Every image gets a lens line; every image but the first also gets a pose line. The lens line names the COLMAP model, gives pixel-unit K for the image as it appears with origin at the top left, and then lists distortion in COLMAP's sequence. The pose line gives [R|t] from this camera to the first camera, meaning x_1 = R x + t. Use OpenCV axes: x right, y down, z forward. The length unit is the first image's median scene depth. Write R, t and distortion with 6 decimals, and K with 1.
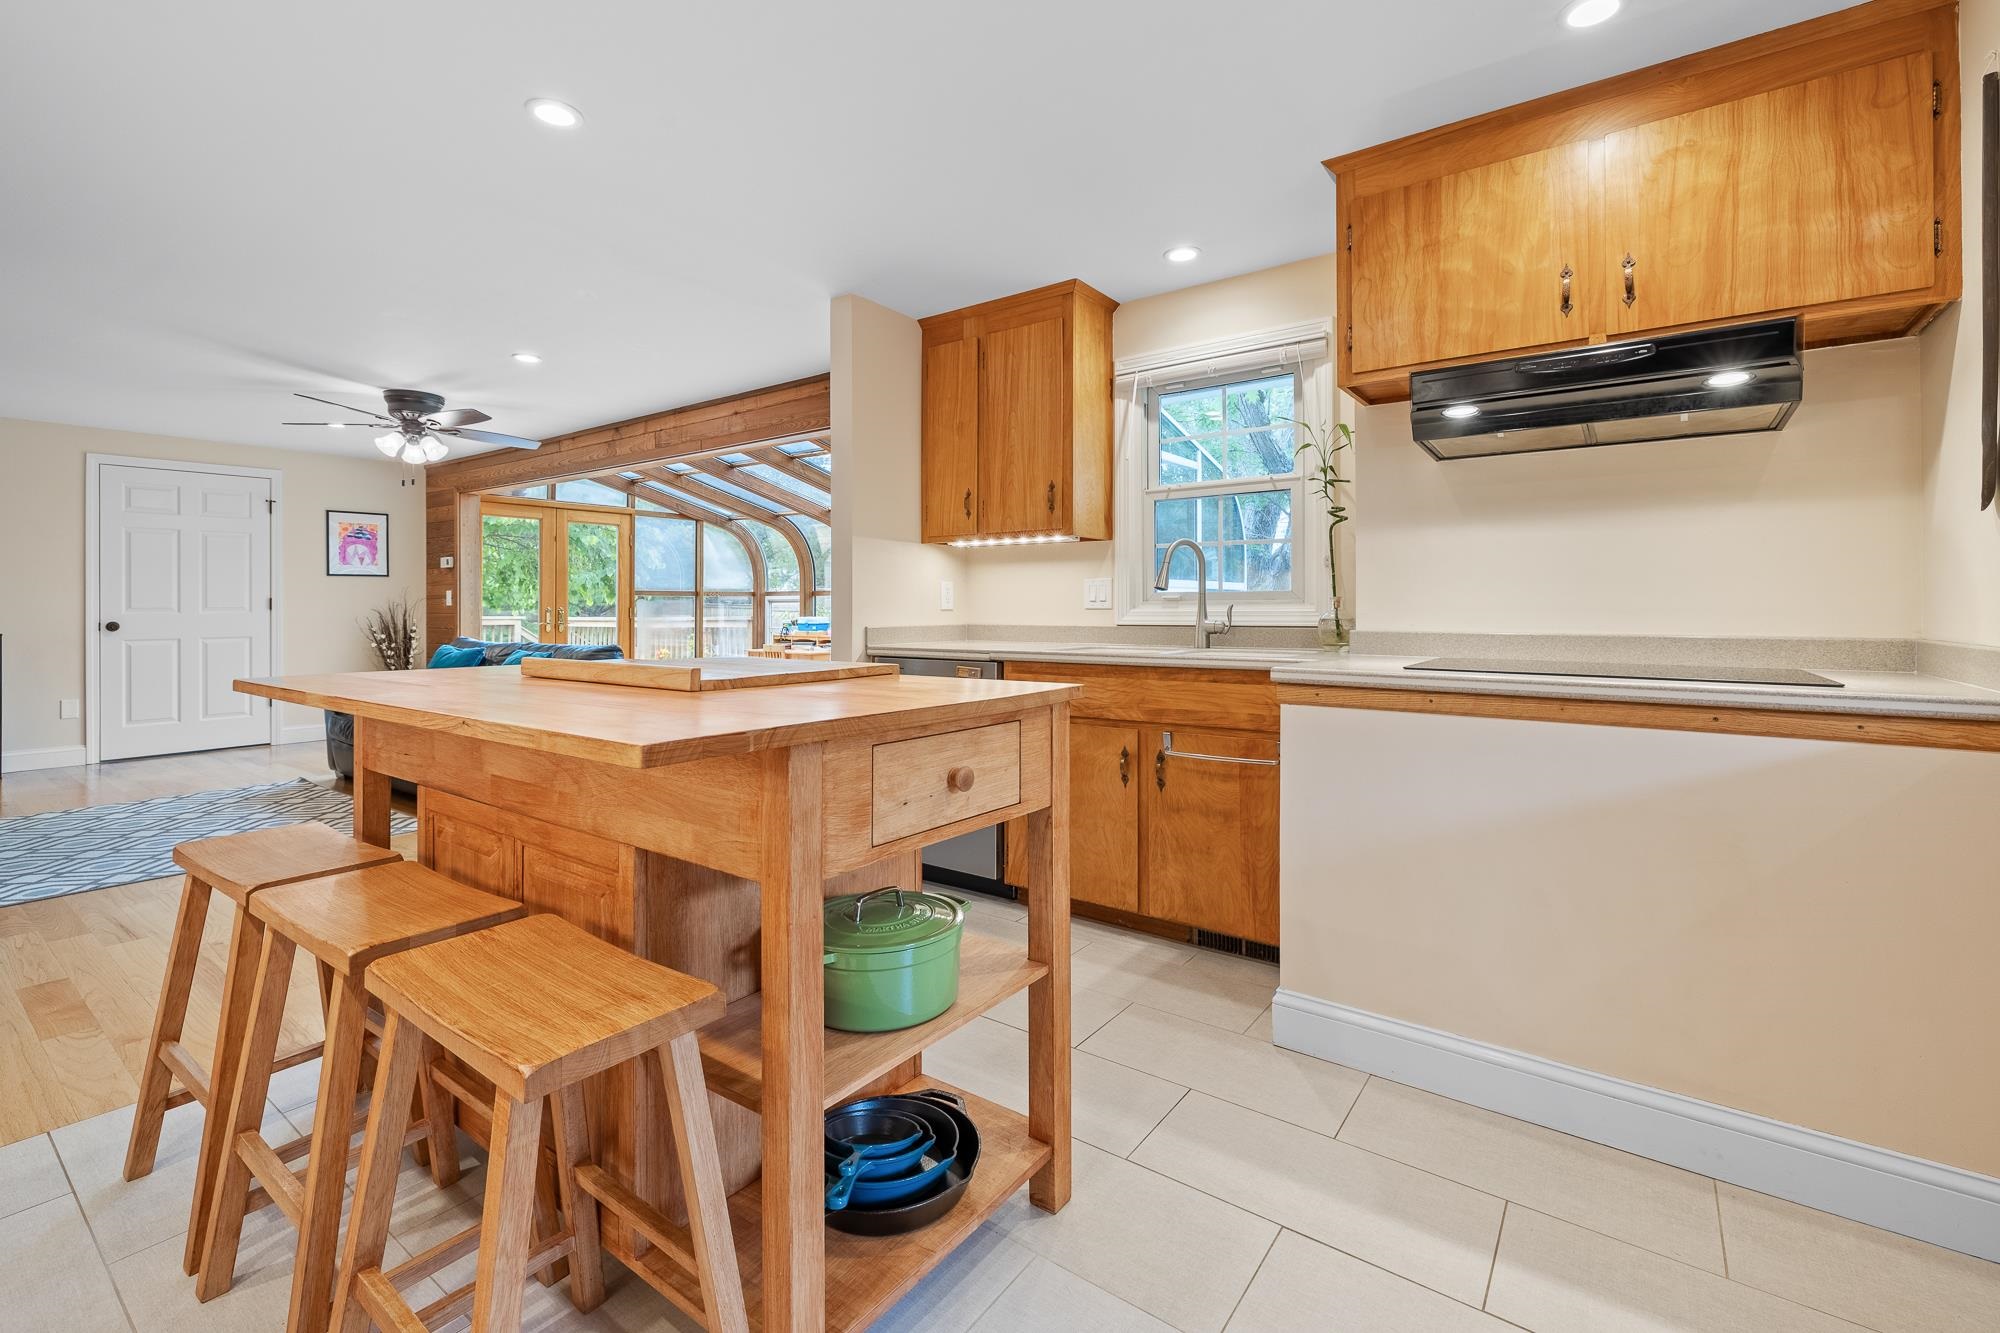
lens RADIAL K [[858.1, 0, 1001.0], [0, 858.1, 607.0], [0, 0, 1]] dist [-0.001232, -0.000259]
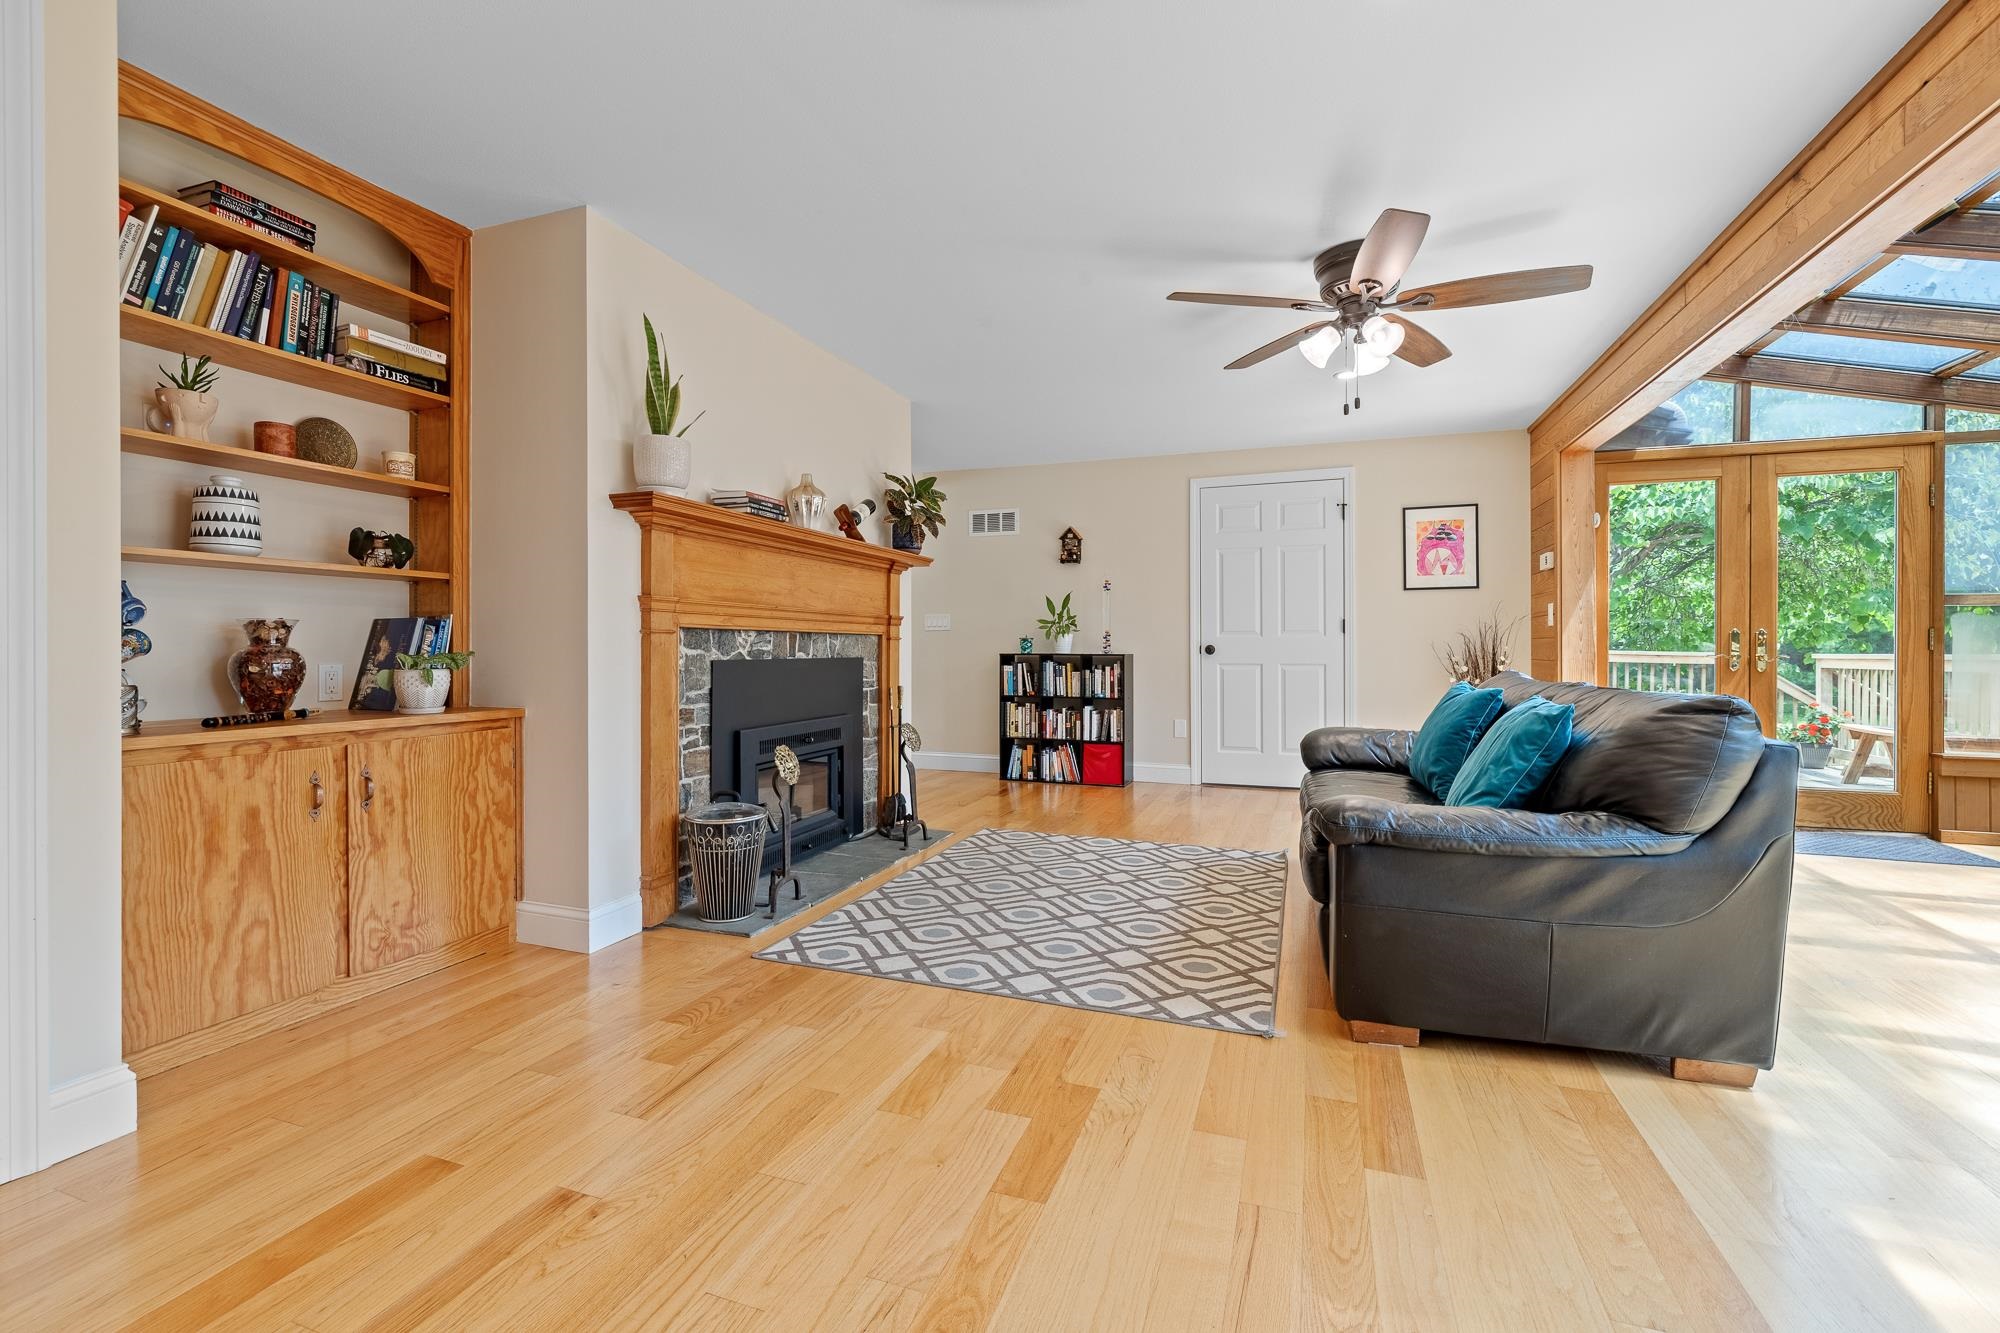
lens RADIAL K [[858.1, 0, 1004.1], [0, 858.1, 656.8], [0, 0, 1]] dist [-0.001232, -0.000259]
pose [[0.276944, 0.013124, -0.960796, -0.250862], [-0.004387, 0.999914, 0.012393, 0.034282], [0.960876, 0.000783, 0.276978, 0.862553]]
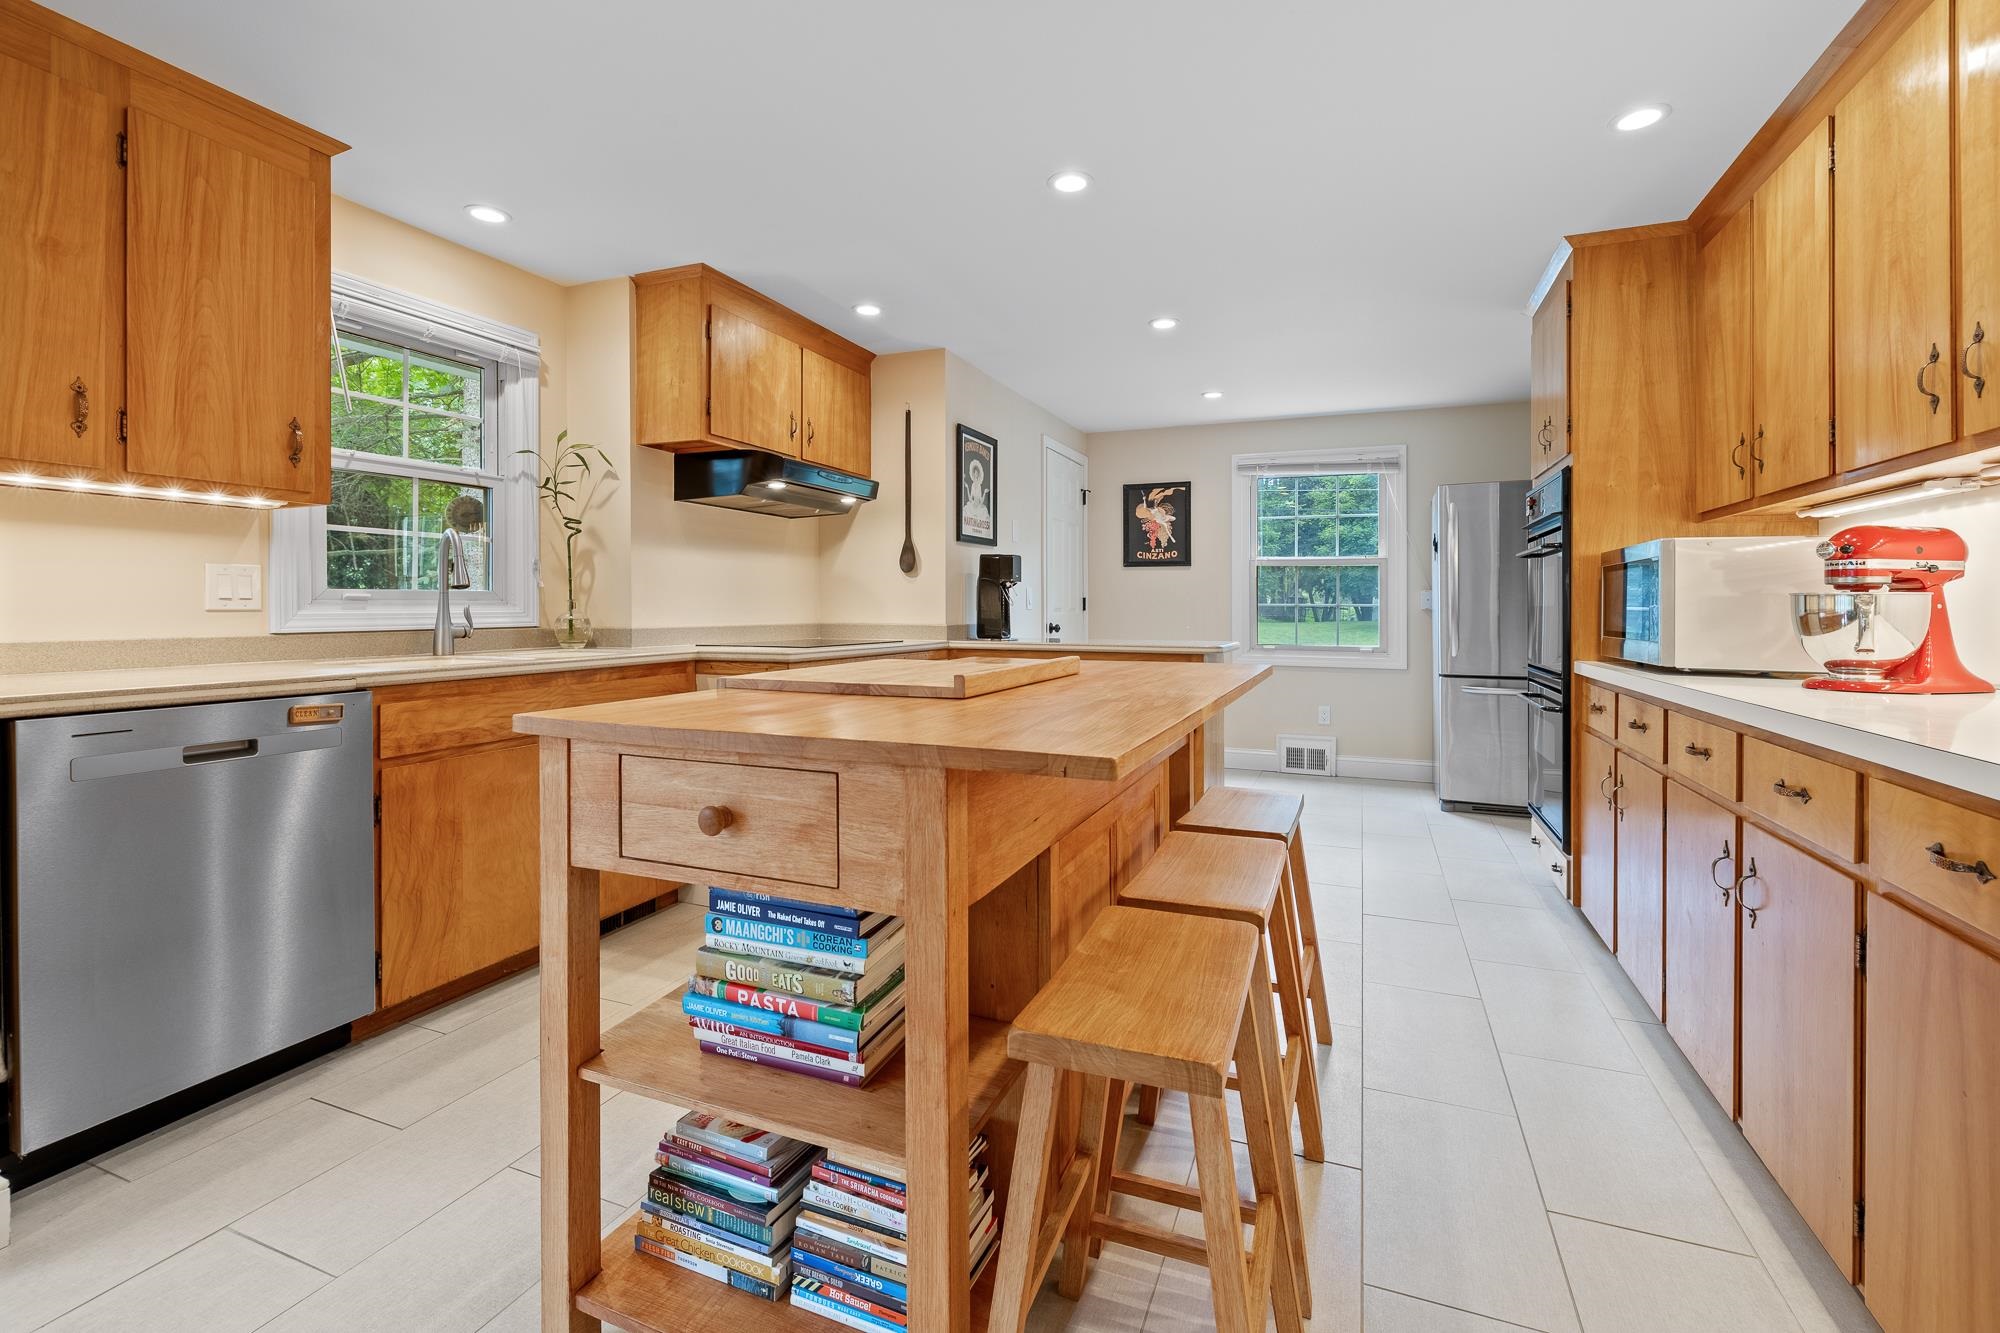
lens RADIAL K [[858.1, 0, 1025.7], [0, 858.1, 607.8], [0, 0, 1]] dist [-0.001232, -0.000259]
pose [[-0.250477, 0.001206, 0.968122, -0.698881], [-0.003382, 0.999992, -0.002121, -0.000170], [-0.968117, -0.003806, -0.250470, 0.596388]]
